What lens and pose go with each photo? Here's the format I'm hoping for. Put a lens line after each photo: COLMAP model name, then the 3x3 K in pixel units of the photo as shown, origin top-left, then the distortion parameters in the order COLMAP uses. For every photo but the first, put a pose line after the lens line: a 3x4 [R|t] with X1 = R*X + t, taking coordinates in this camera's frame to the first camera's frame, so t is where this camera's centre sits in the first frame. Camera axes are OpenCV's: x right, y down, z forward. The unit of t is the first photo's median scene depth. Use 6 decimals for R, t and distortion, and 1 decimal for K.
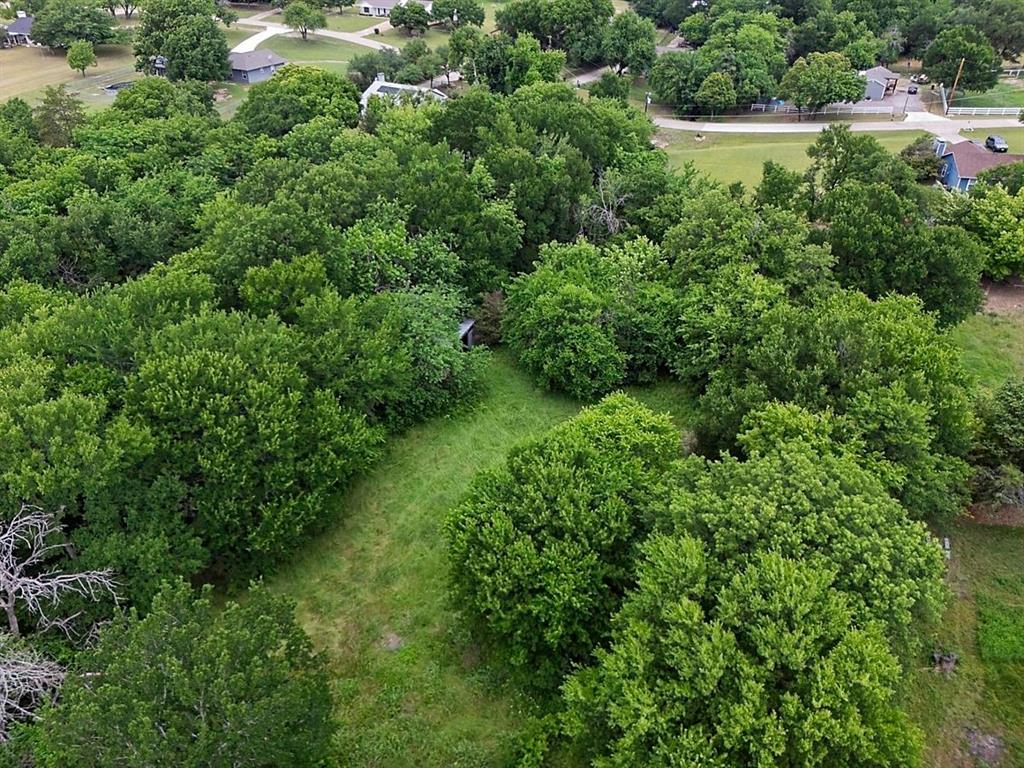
lens RADIAL K [[748.2, 0, 516.2], [0, 748.2, 390.8], [0, 0, 1]] dist [0.065736, -0.055171]
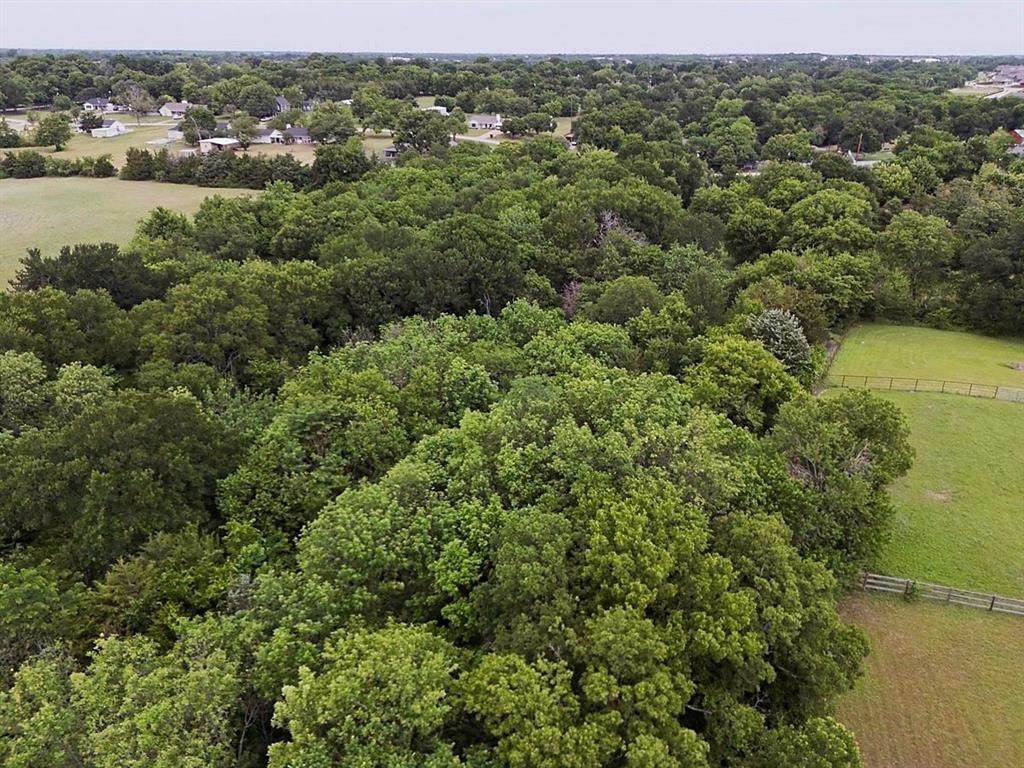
lens RADIAL K [[748.2, 0, 516.2], [0, 748.2, 390.8], [0, 0, 1]] dist [0.065736, -0.055171]
pose [[0.996581, -0.040360, 0.072098, -0.347787], [0.051319, 0.986218, -0.157291, 0.368075], [-0.064756, 0.160453, 0.984917, -0.563690]]
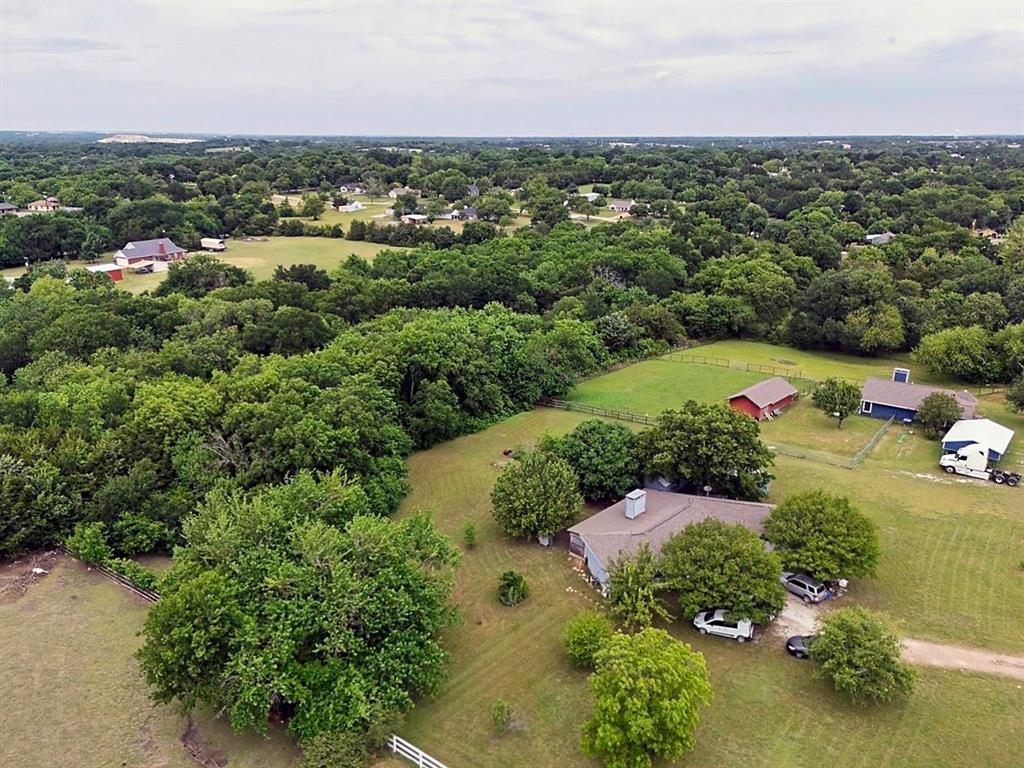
lens RADIAL K [[746.7, 0, 517.3], [0, 746.7, 381.9], [0, 0, 1]] dist [0.113453, -0.131885]
pose [[0.979288, 0.054399, -0.195028, -0.057249], [-0.103860, 0.961816, -0.253227, 0.592032], [0.173806, 0.268238, 0.947544, -1.005135]]
